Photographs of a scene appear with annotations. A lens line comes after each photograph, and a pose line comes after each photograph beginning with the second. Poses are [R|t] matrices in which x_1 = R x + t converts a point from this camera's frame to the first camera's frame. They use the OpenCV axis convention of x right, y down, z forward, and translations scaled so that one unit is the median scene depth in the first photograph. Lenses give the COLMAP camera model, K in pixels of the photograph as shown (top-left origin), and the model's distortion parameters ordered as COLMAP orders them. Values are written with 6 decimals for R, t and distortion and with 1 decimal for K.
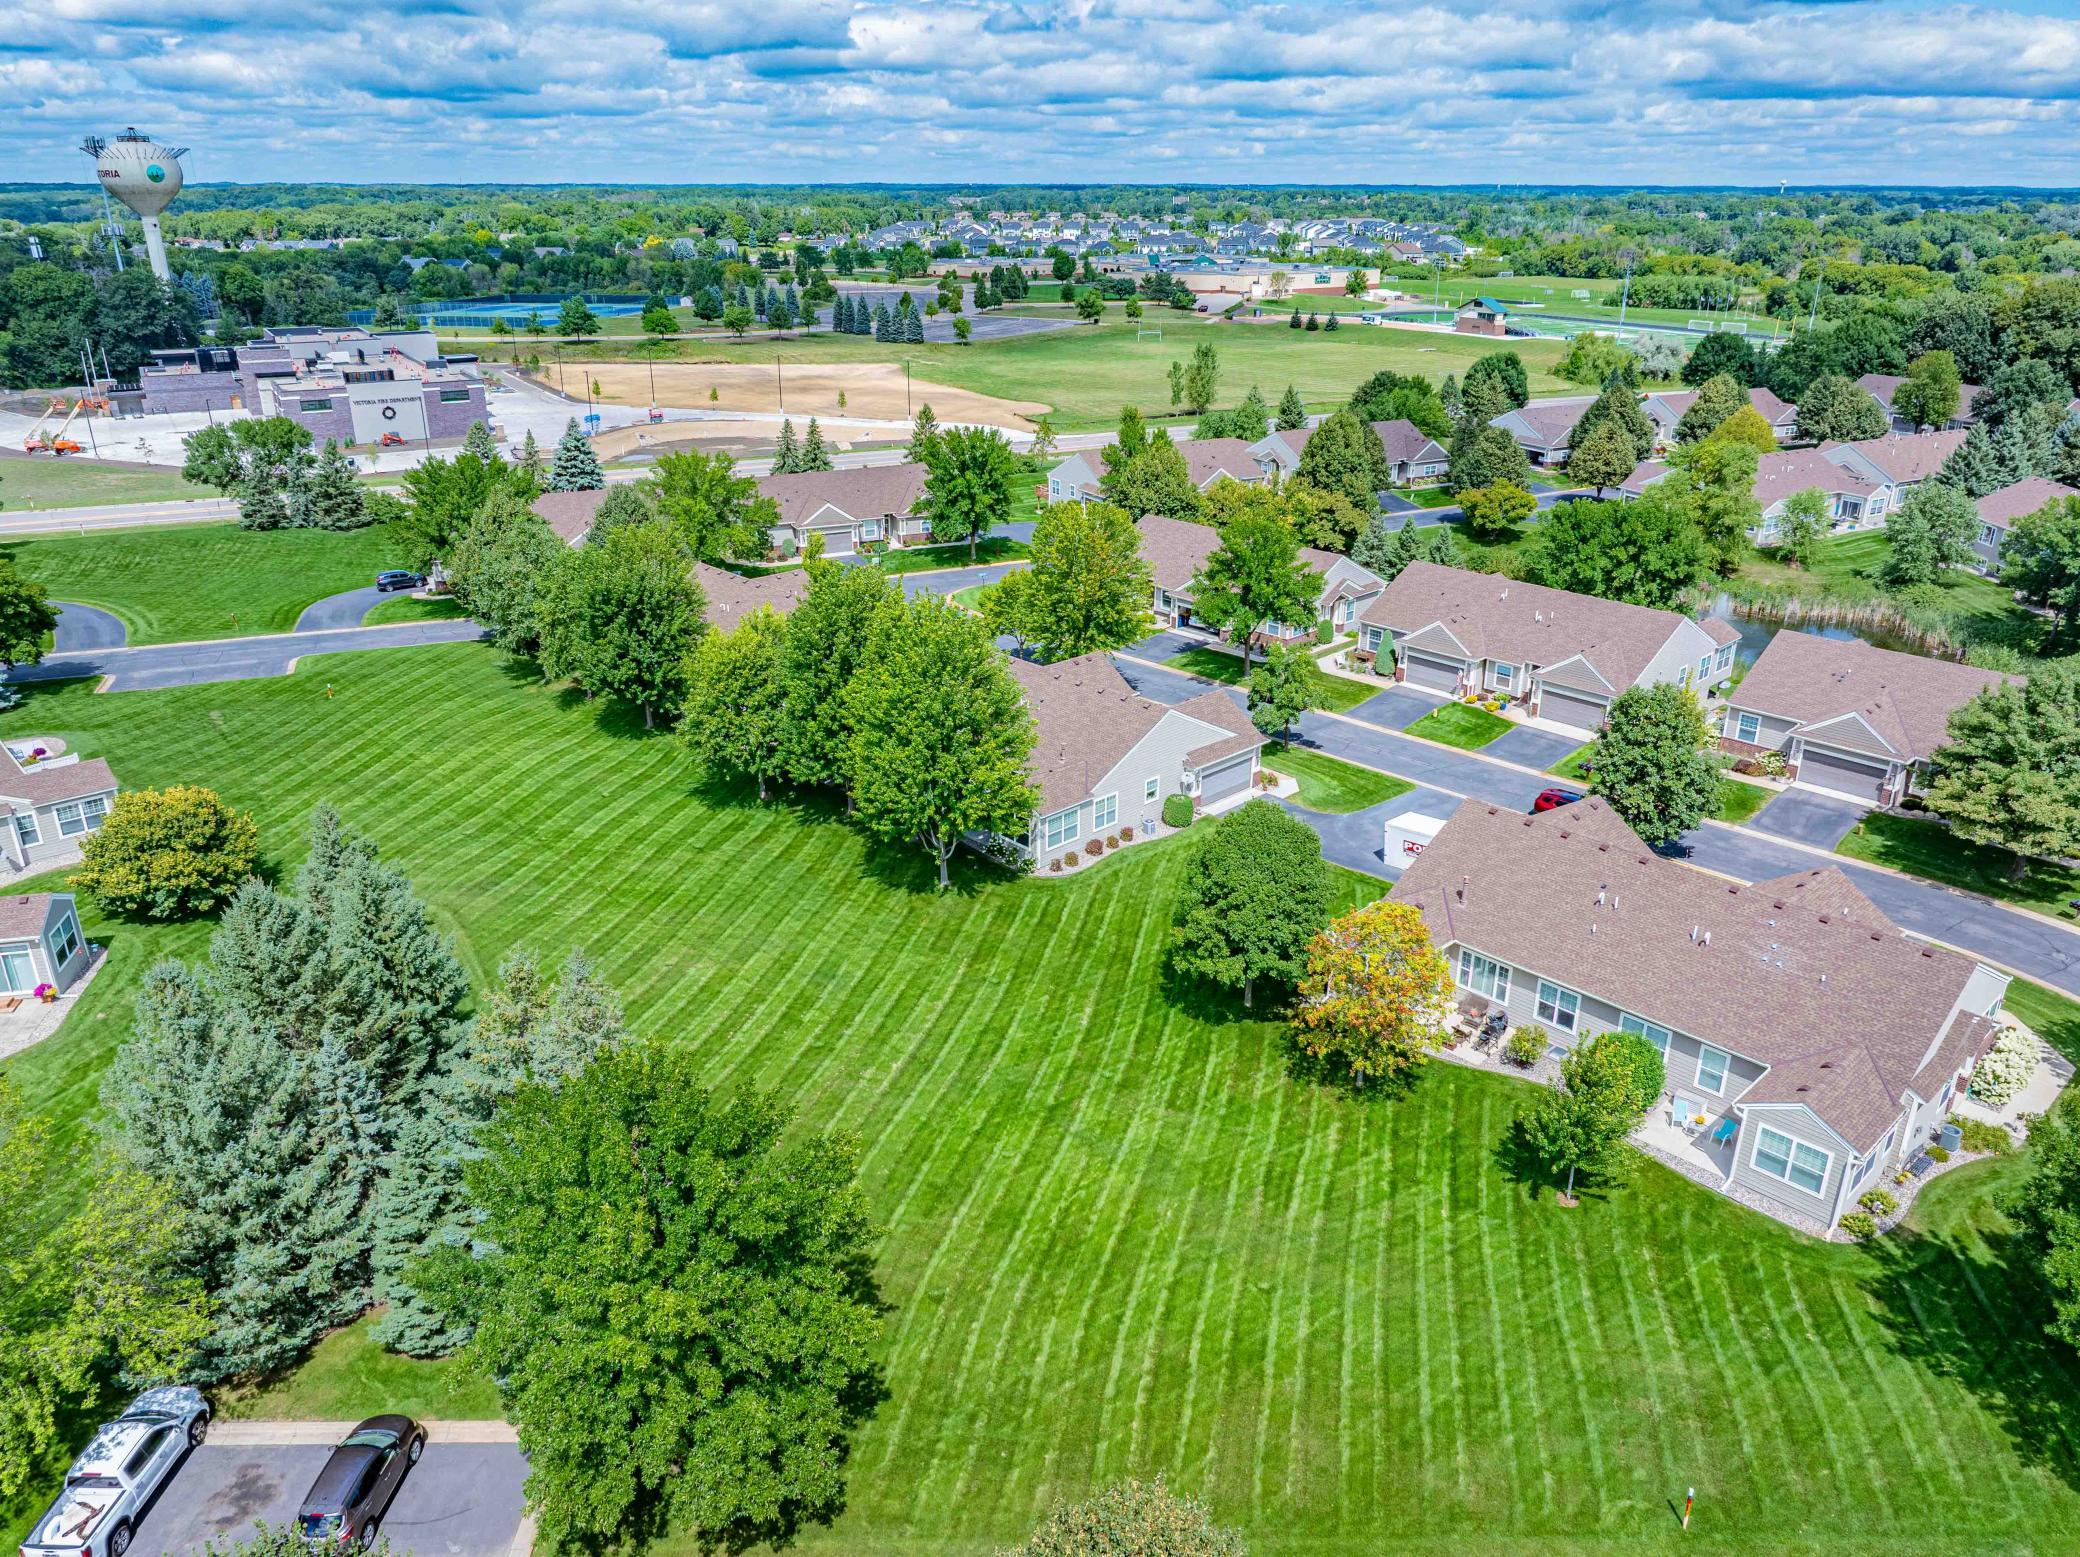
lens RADIAL K [[1549.2, 0, 1108.8], [0, 1549.2, 784.4], [0, 0, 1]] dist [-0.053362, 0.056964]
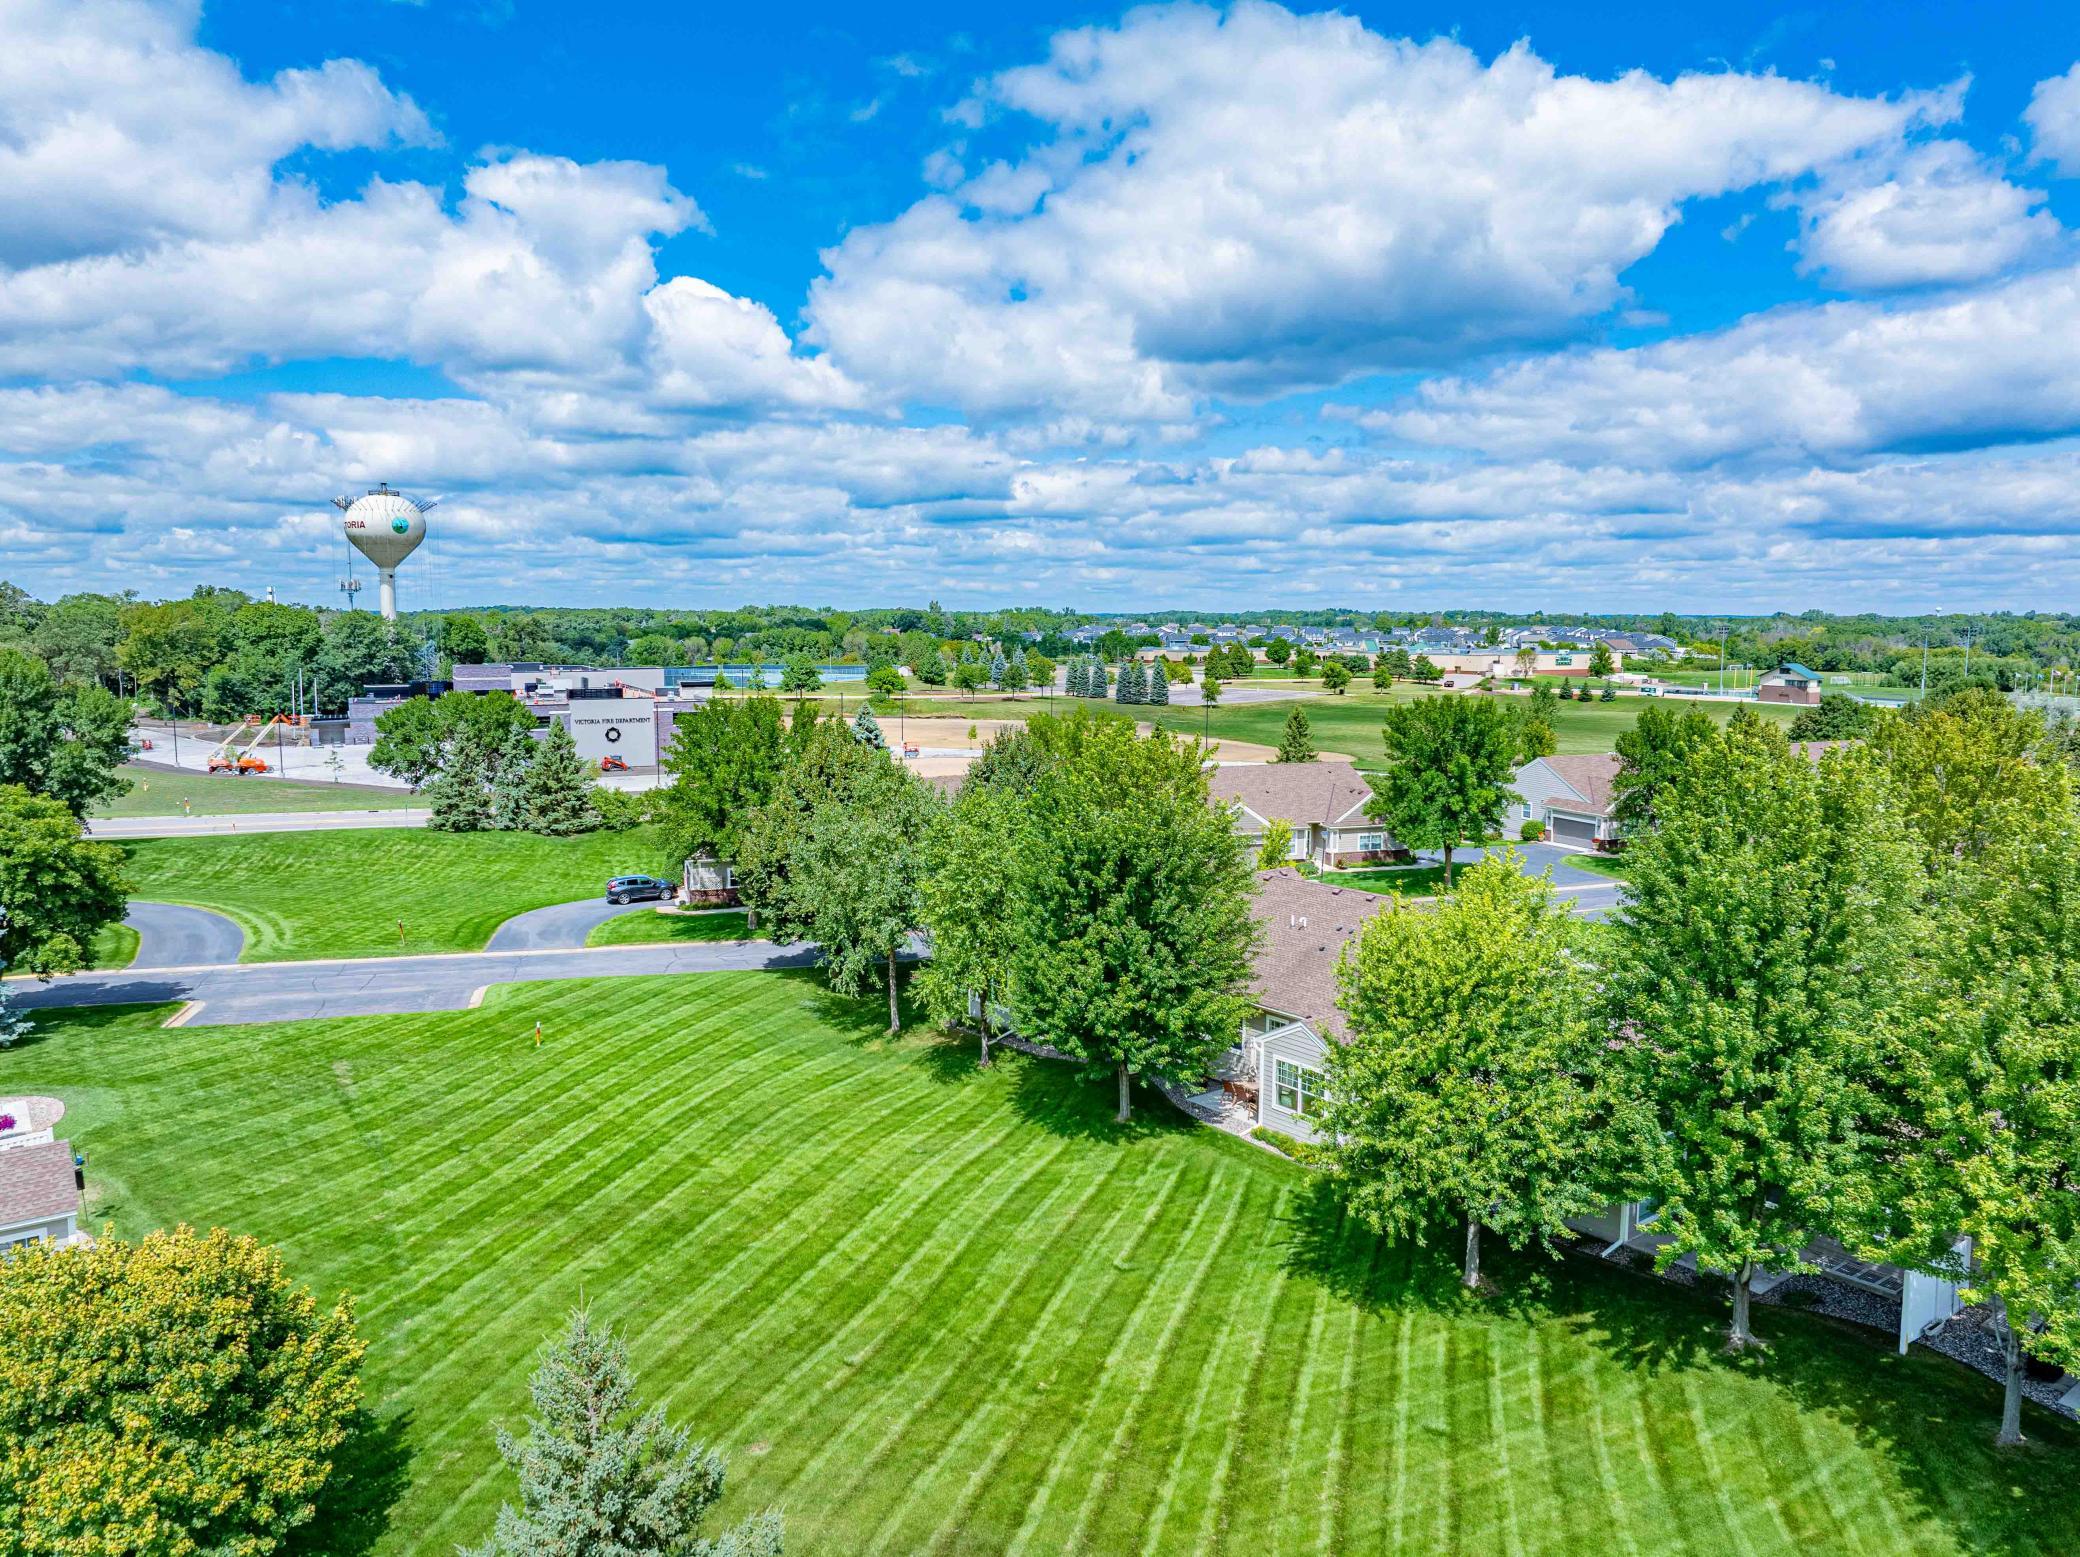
lens RADIAL K [[1506.5, 0, 1040.0], [0, 1506.5, 778.5], [0, 0, 1]] dist [-0.028677, 0.050182]
pose [[0.992274, 0.007360, -0.123845, -0.229305], [-0.040541, 0.962674, -0.267612, -0.009280], [0.117253, 0.270565, 0.955535, 0.416200]]
